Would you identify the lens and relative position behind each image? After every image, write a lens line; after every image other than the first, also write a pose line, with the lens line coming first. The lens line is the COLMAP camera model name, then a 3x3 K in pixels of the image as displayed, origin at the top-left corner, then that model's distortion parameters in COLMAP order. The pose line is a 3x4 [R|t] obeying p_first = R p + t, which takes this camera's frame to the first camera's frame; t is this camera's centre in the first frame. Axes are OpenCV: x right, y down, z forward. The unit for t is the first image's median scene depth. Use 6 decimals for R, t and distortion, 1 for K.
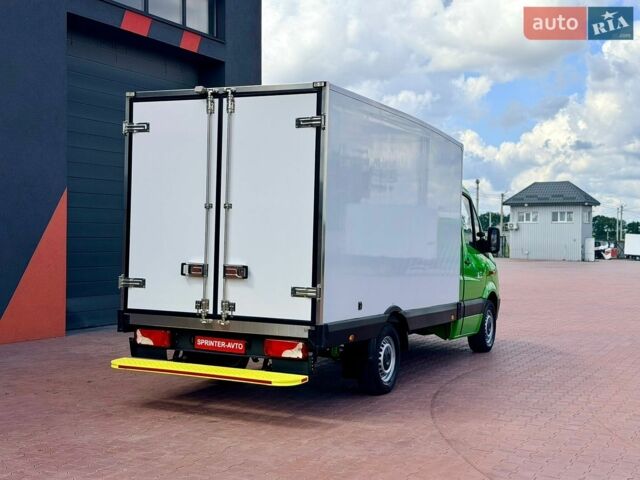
lens RADIAL K [[910.6, 0, 320.0], [0, 910.6, 240.0], [0, 0, 1]] dist [0.112623, -0.006941]
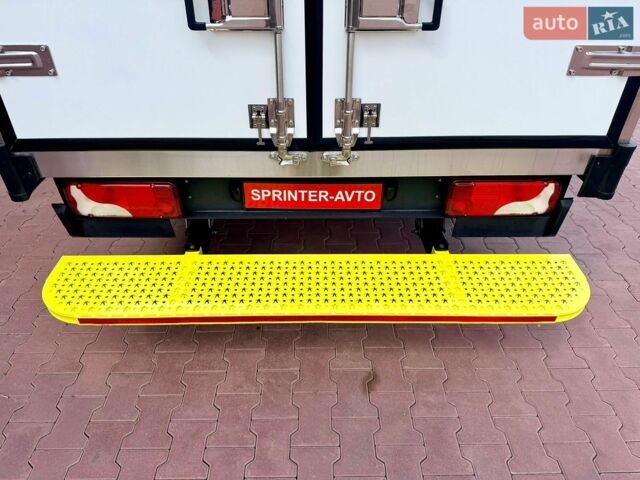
lens RADIAL K [[444.9, 0, 320.0], [0, 444.9, 240.0], [0, 0, 1]] dist [0.087493, -0.117936]
pose [[0.887237, -0.287159, 0.361040, -0.190348], [0.021865, 0.807932, 0.588870, 0.007893], [-0.460795, -0.514574, 0.723106, 0.844606]]
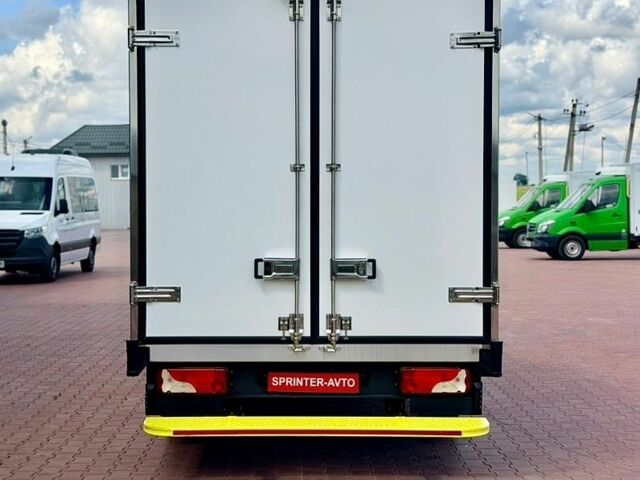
lens RADIAL K [[1225.1, 0, 320.0], [0, 1225.1, 240.0], [0, 0, 1]] dist [0.161921, -0.009762]
pose [[0.885374, -0.036209, 0.463467, -0.508355], [0.022039, 0.999110, 0.035955, -0.017264], [-0.464356, -0.021619, 0.885385, 0.235359]]
